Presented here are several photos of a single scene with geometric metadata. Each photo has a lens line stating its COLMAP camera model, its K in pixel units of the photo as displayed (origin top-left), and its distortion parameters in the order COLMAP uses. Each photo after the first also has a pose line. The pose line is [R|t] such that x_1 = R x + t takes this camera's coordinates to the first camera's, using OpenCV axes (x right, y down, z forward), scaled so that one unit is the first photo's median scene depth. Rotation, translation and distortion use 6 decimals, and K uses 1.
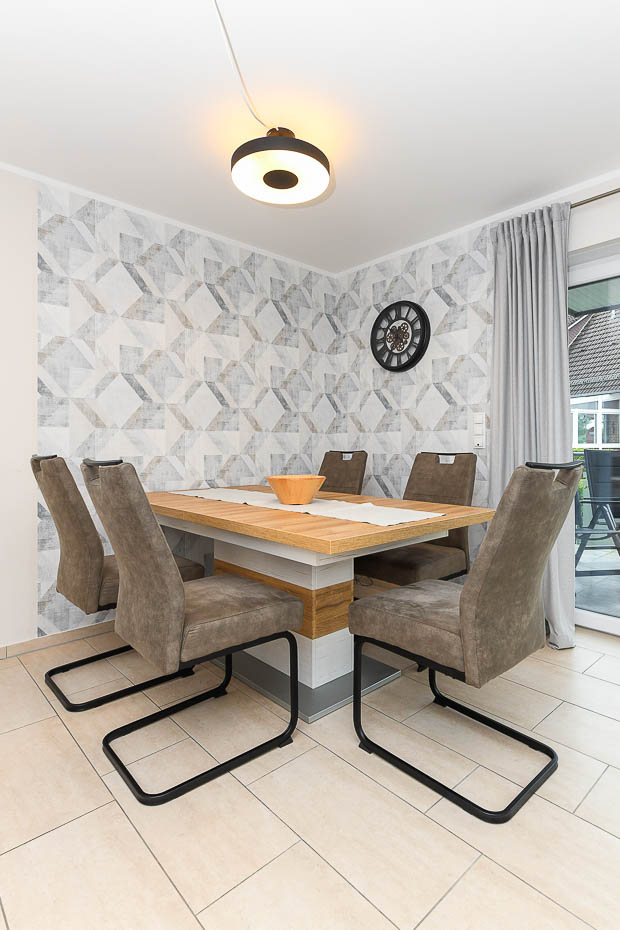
lens RADIAL K [[483.8, 0, 322.8], [0, 483.8, 445.9], [0, 0, 1]] dist [0.001228, 0.000051]
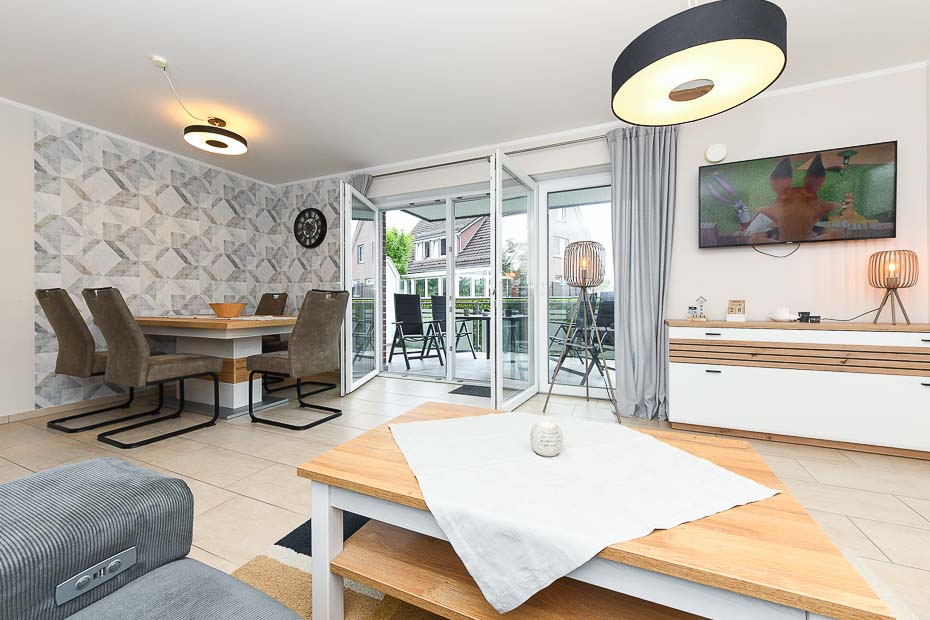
lens RADIAL K [[365.7, 0, 465.7], [0, 365.7, 301.7], [0, 0, 1]] dist [-0.001492, -0.000459]
pose [[0.918924, -0.001802, 0.394431, 0.161909], [0.000685, 0.999995, 0.002974, 0.038183], [-0.394434, -0.002463, 0.918921, -0.460794]]
